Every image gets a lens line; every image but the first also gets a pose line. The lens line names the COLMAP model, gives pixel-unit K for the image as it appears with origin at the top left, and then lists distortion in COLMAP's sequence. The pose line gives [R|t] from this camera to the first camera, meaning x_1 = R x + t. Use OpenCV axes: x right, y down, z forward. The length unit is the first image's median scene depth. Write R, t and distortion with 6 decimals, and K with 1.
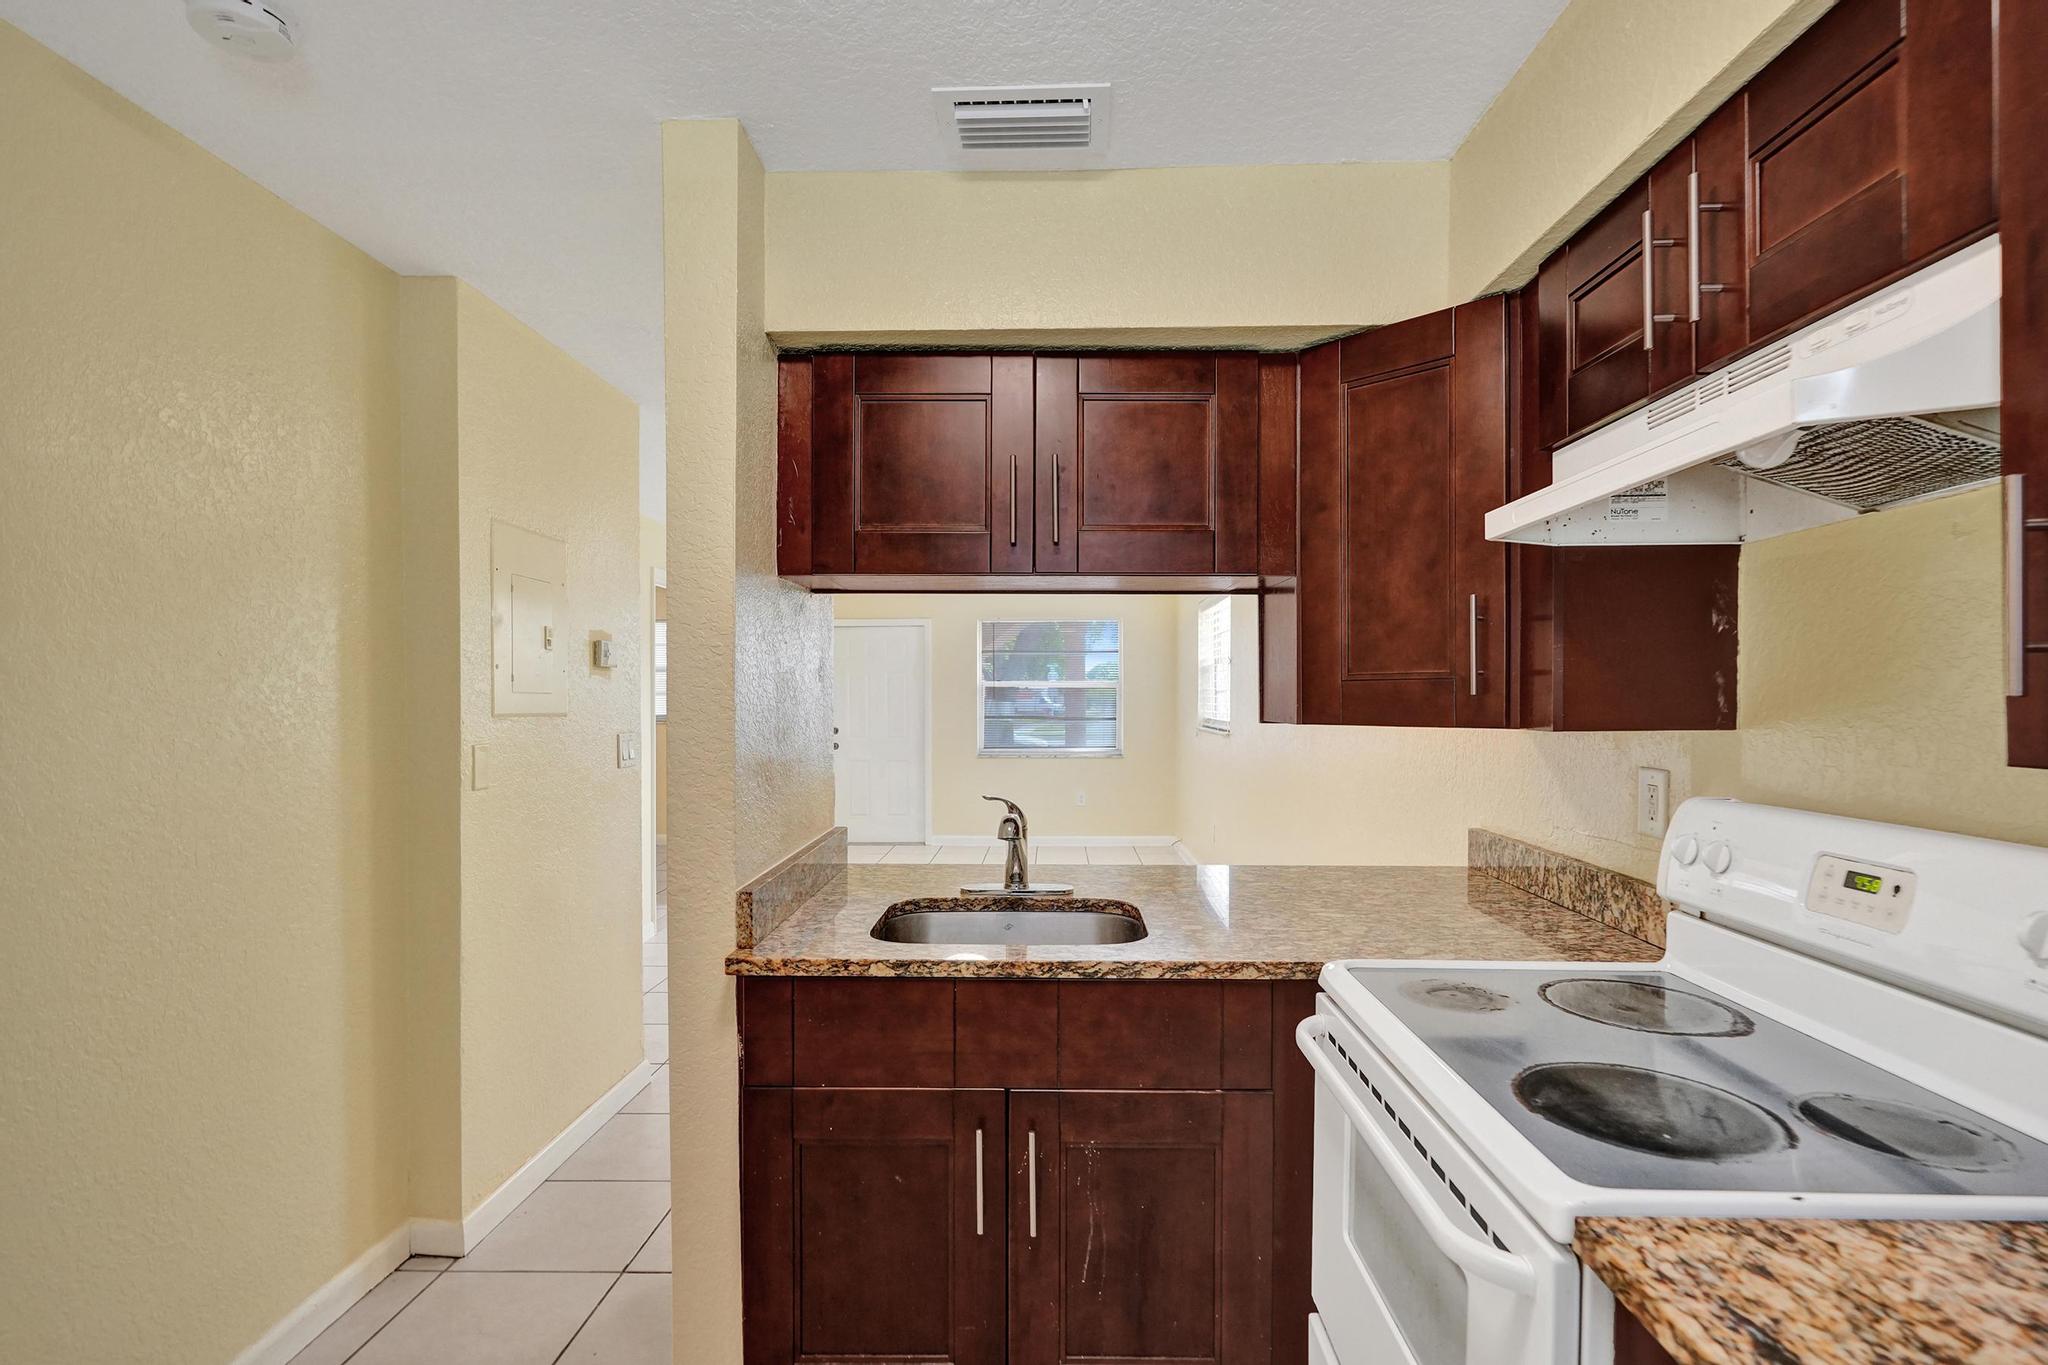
lens RADIAL K [[971.4, 0, 1040.0], [0, 971.4, 705.3], [0, 0, 1]] dist [-0.003223, 0.000327]
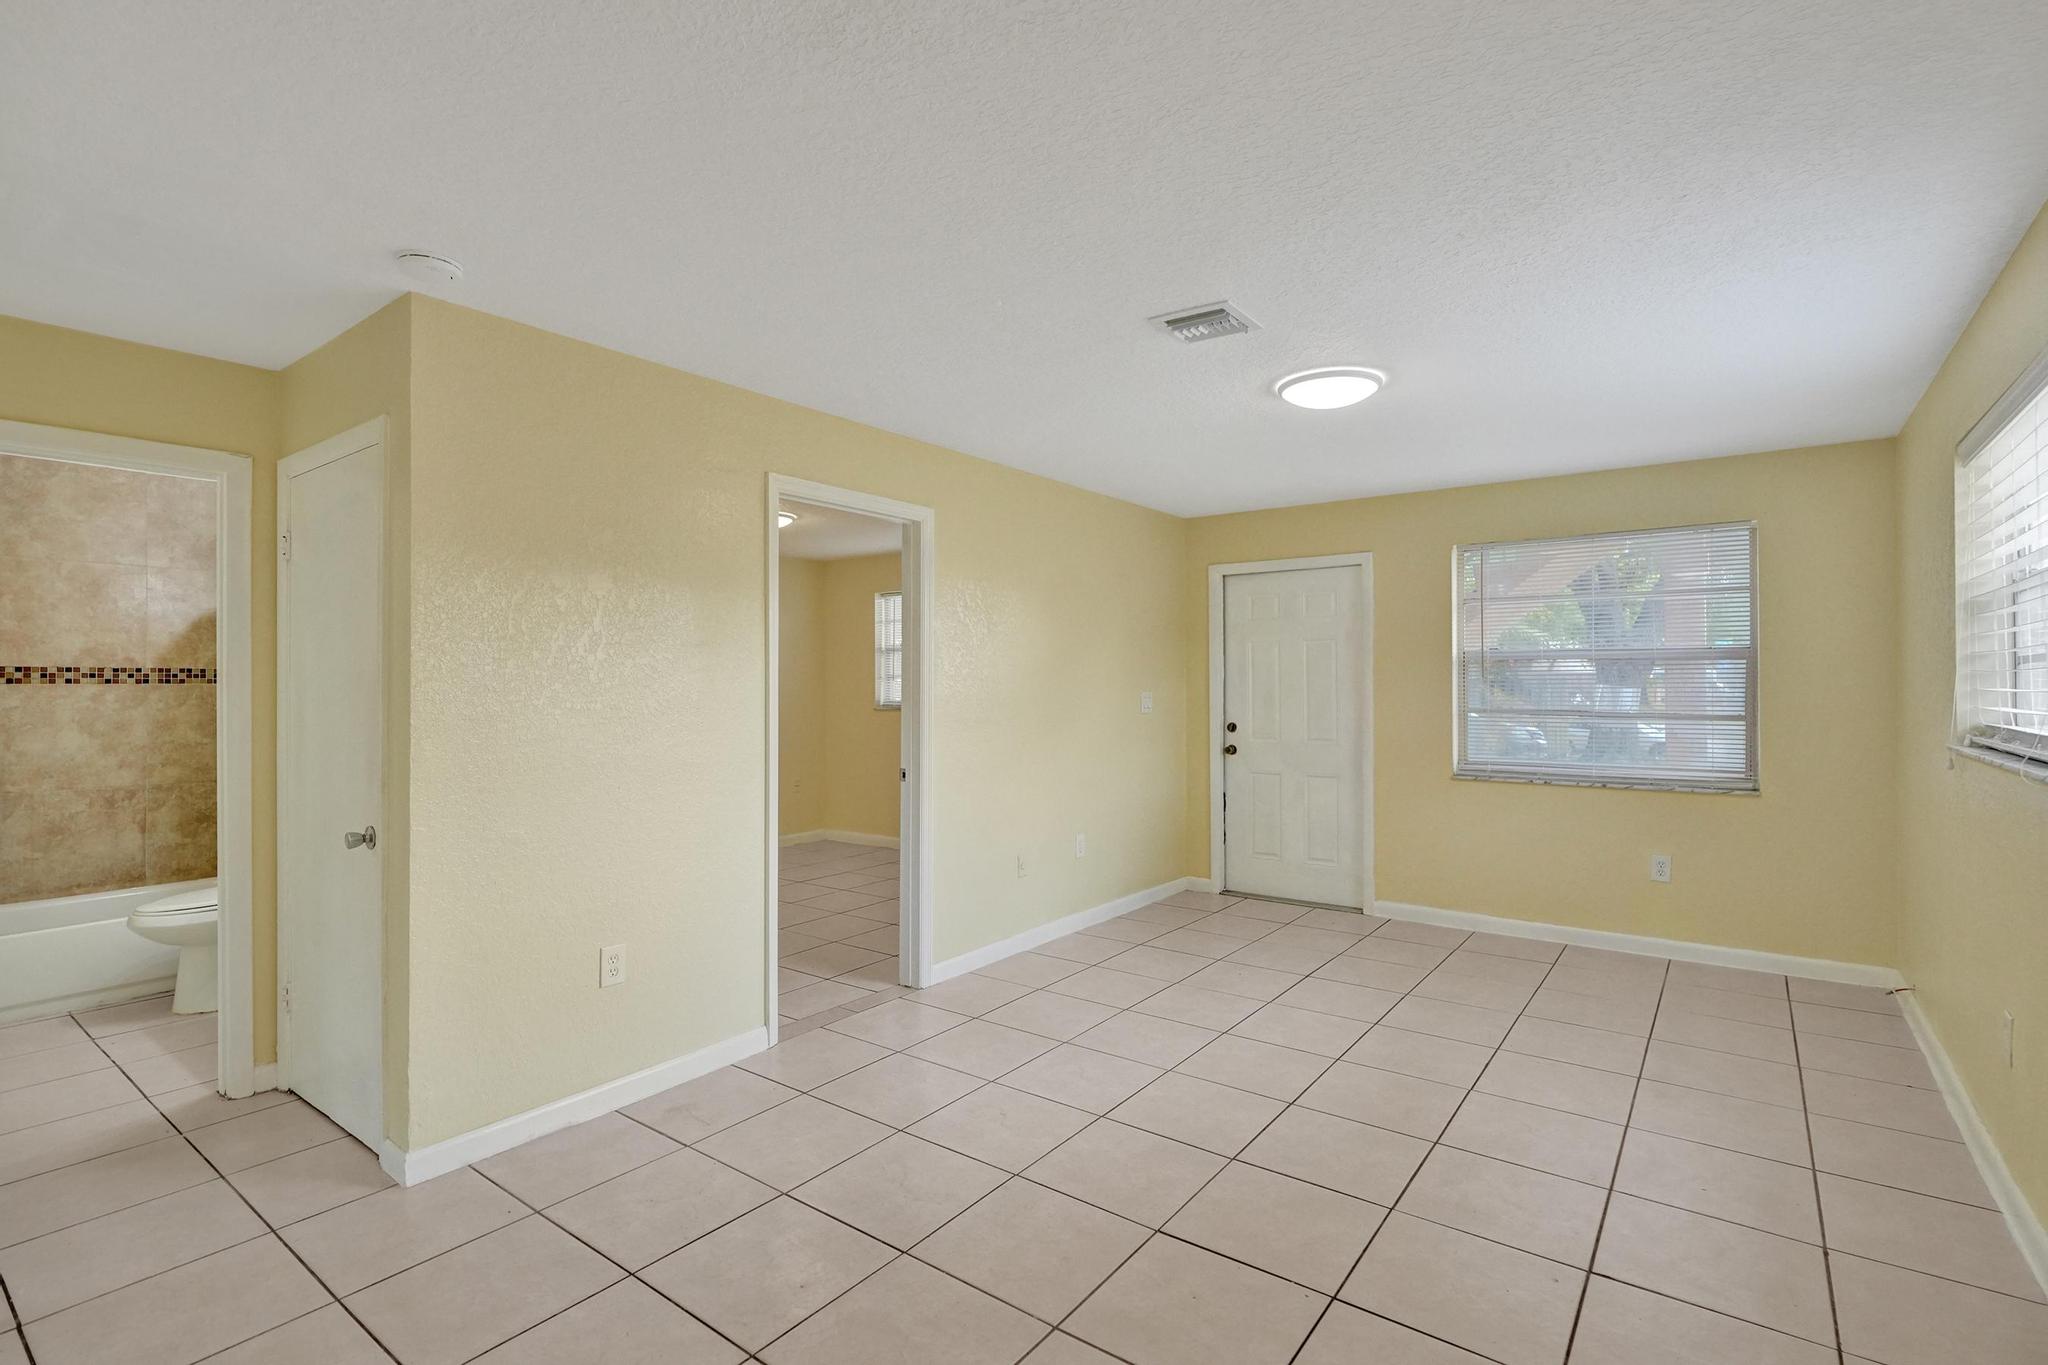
lens RADIAL K [[965.9, 0, 1034.1], [0, 965.9, 668.3], [0, 0, 1]] dist [-0.002068, 0.000540]
pose [[0.812651, -0.008201, -0.582693, 0.363808], [-0.003649, 0.999810, -0.019161, -0.007638], [0.582740, 0.017698, 0.812466, 1.849606]]
